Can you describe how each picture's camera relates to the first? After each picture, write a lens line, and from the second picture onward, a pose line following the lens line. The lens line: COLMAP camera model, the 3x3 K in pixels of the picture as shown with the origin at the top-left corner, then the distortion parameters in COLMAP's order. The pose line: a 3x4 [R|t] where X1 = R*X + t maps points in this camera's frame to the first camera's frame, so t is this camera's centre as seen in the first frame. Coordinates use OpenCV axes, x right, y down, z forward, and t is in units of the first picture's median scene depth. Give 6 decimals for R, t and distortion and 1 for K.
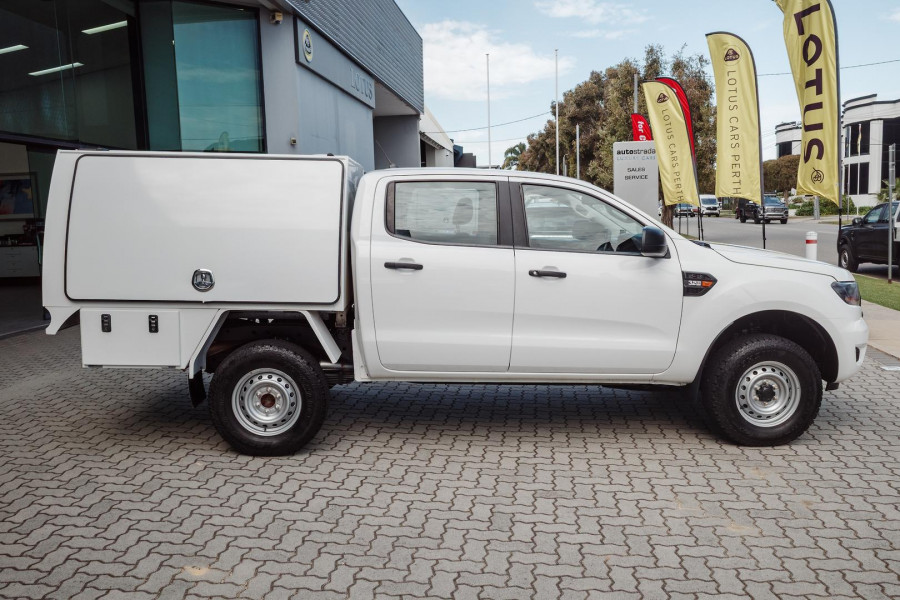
lens RADIAL K [[720.3, 0, 482.7], [0, 720.3, 298.3], [0, 0, 1]] dist [-0.008164, -0.003366]
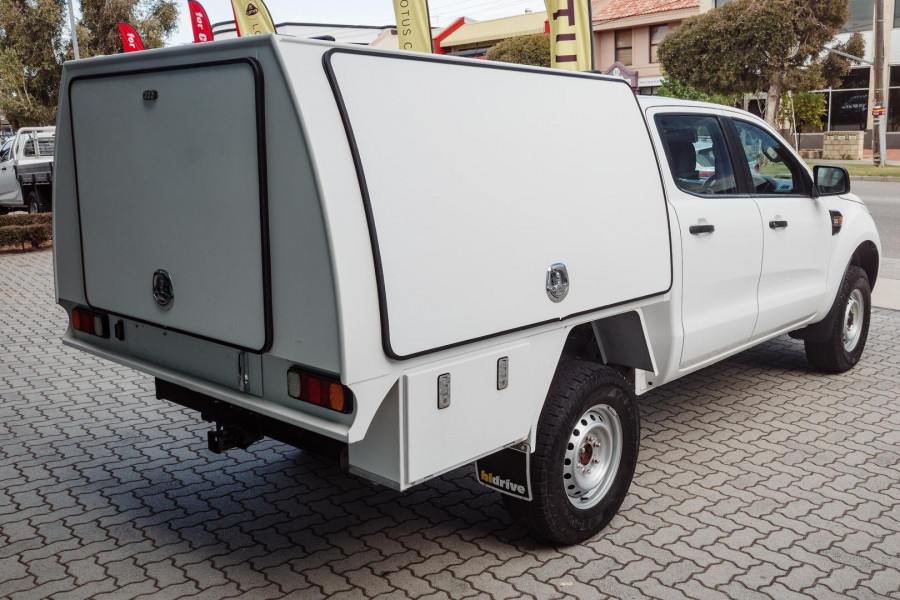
lens RADIAL K [[806.0, 0, 472.3], [0, 806.0, 312.1], [0, 0, 1]] dist [-0.018238, 0.013799]
pose [[0.720620, -0.157824, 0.675128, -0.828865], [0.101705, 0.987276, 0.122237, -0.082936], [-0.685830, -0.019422, 0.727503, 0.533911]]
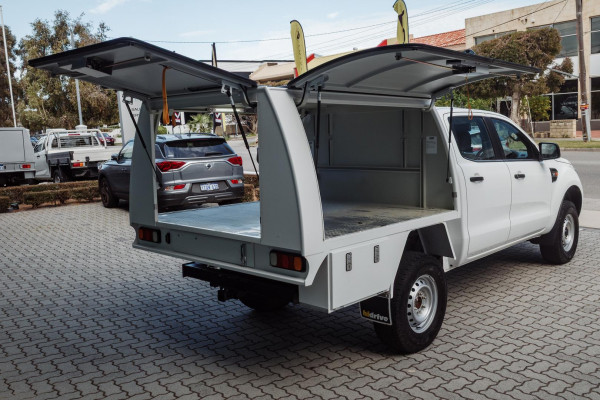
lens RADIAL K [[533.7, 0, 306.3], [0, 533.7, 202.4], [0, 0, 1]] dist [-0.013418, 0.004688]
pose [[0.736169, -0.120054, 0.666065, -0.981256], [0.123683, 0.991433, 0.041998, -0.079953], [-0.665401, 0.051463, 0.744710, 0.452905]]
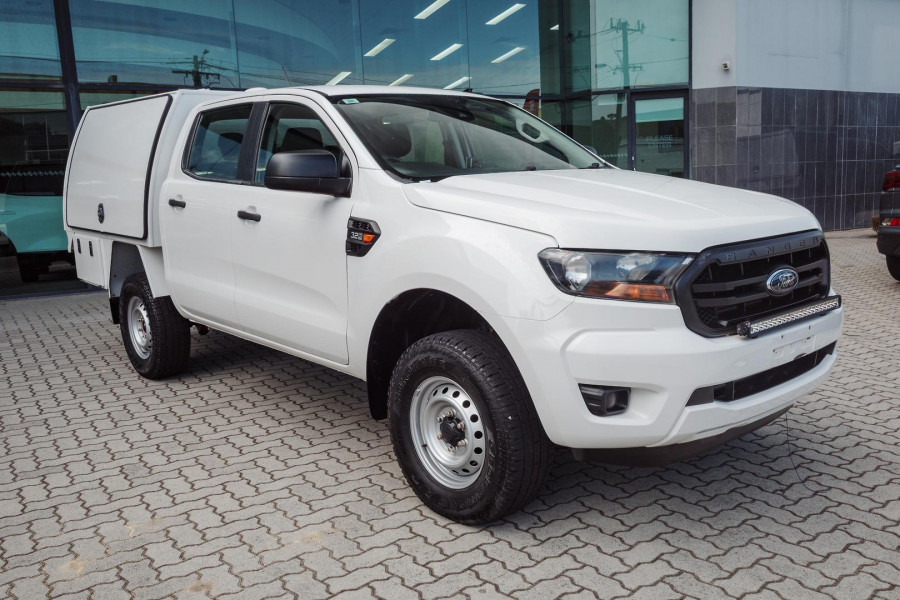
lens RADIAL K [[796.4, 0, 485.6], [0, 796.4, 296.9], [0, 0, 1]] dist [-0.009673, 0.004404]
pose [[0.629261, 0.103766, -0.770235, 0.929118], [-0.062741, 0.994595, 0.082734, -0.033129], [0.774657, -0.003736, 0.632371, 0.627802]]
